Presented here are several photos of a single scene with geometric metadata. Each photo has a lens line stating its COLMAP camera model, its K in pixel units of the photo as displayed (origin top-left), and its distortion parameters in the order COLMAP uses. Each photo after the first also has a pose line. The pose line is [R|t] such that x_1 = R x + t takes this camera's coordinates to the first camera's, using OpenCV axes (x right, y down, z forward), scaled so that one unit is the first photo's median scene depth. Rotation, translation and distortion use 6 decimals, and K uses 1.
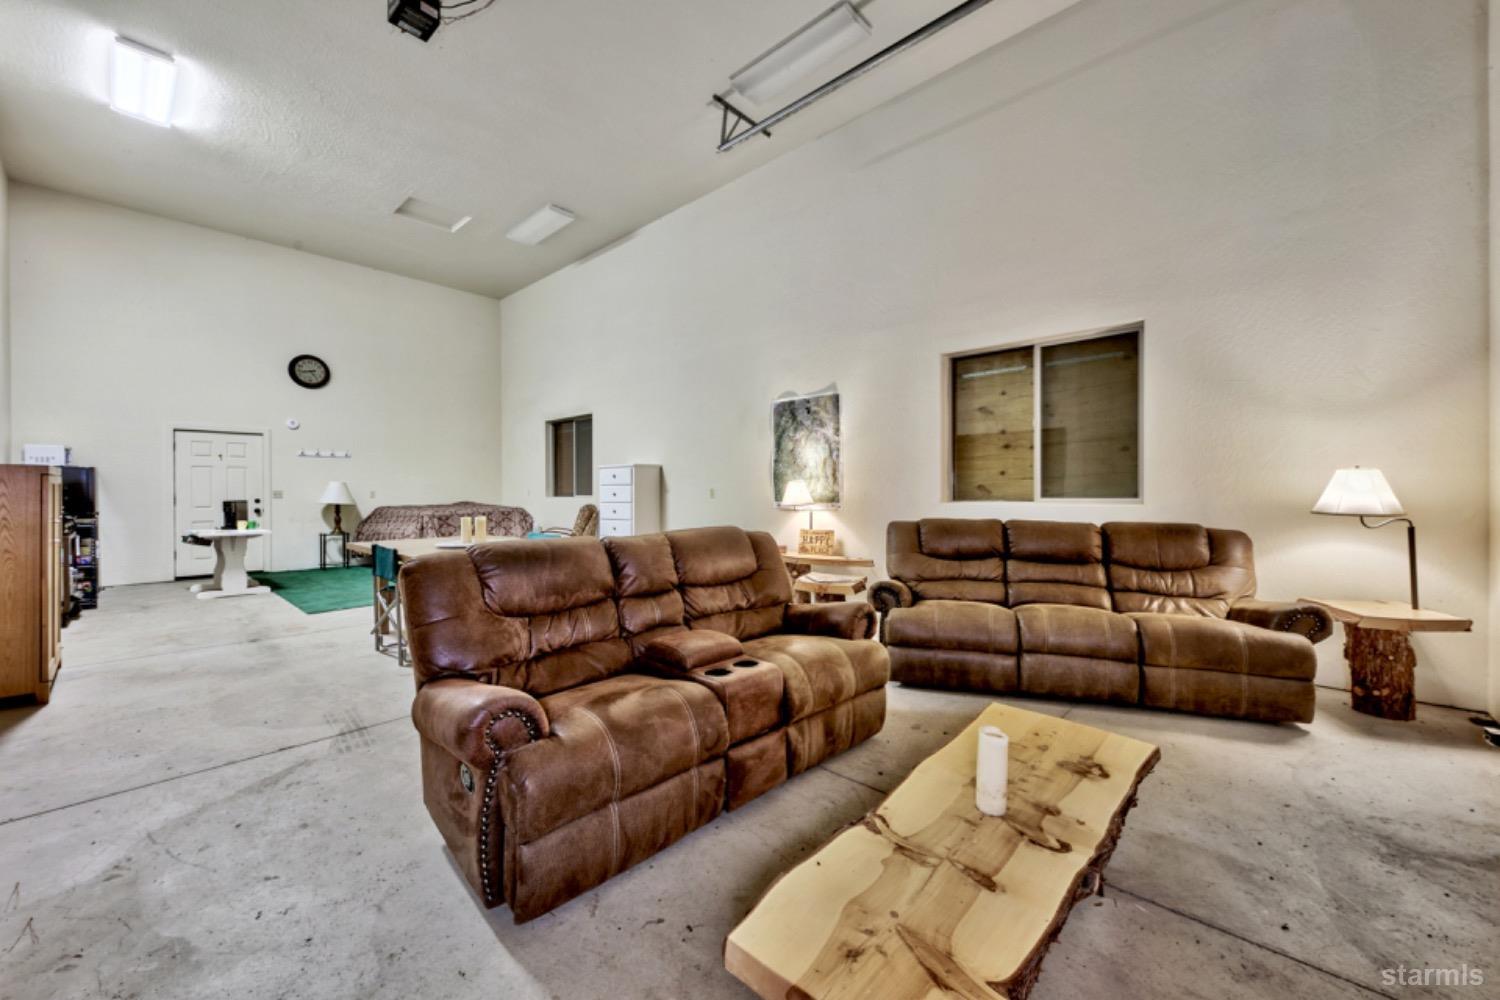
lens RADIAL K [[578.2, 0, 758.3], [0, 578.2, 503.7], [0, 0, 1]] dist [-0.000737, -0.000212]
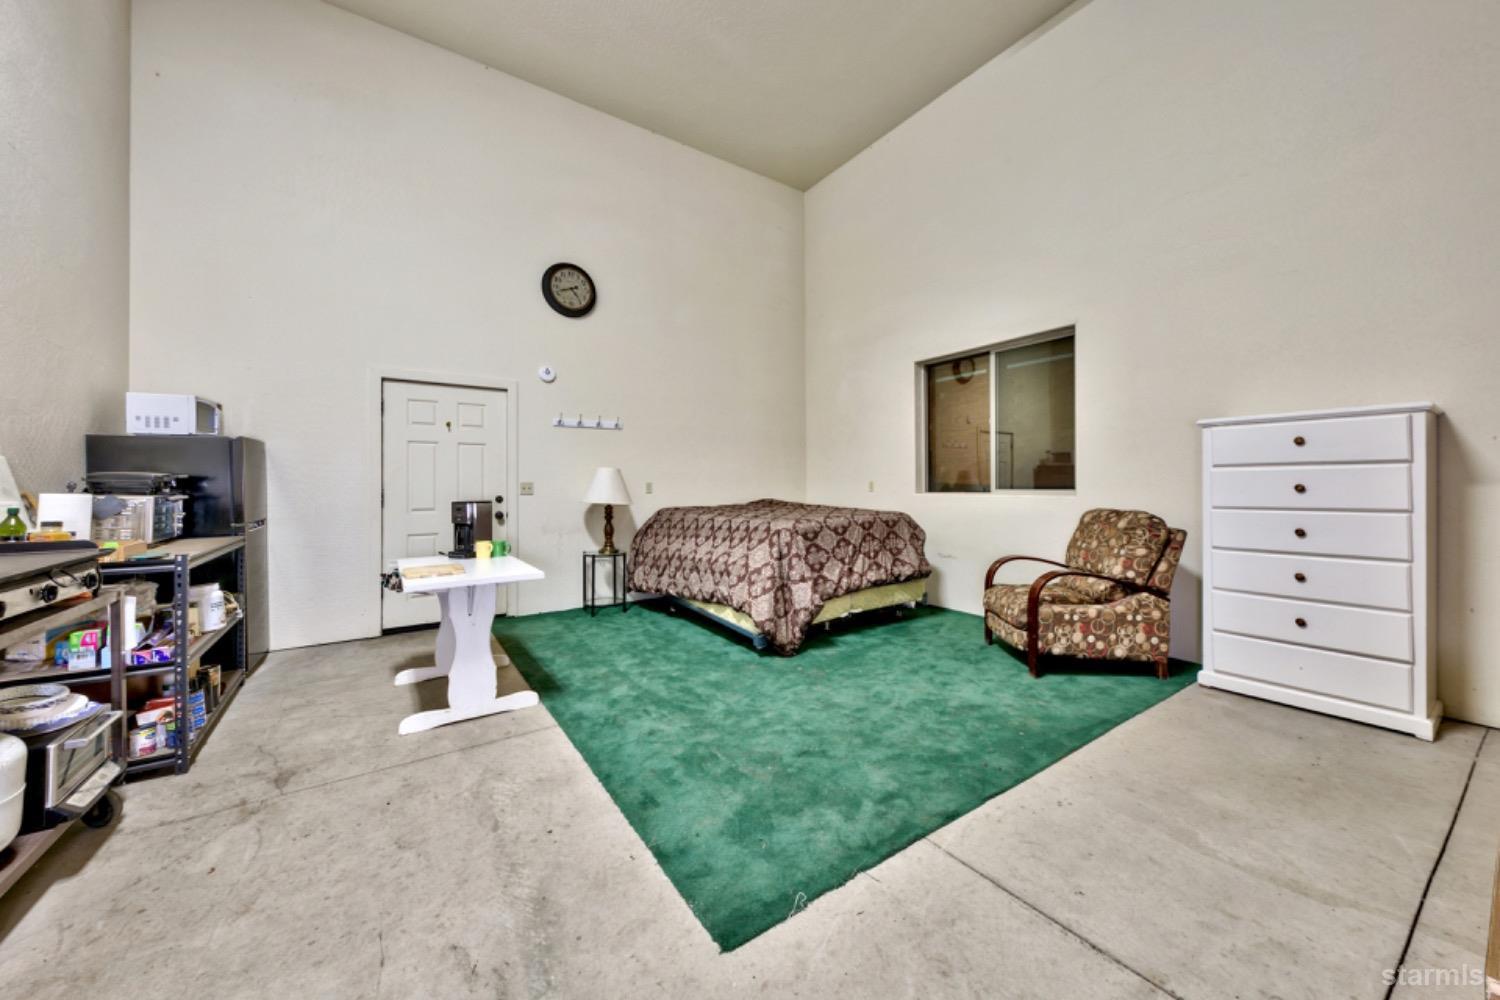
lens RADIAL K [[553.1, 0, 744.9], [0, 553.1, 489.9], [0, 0, 1]] dist [0.011103, 0.000077]
pose [[0.966466, -0.000479, -0.256792, -0.446136], [-0.002288, 0.999943, -0.010475, -0.009190], [0.256783, 0.010712, 0.966410, 0.480289]]
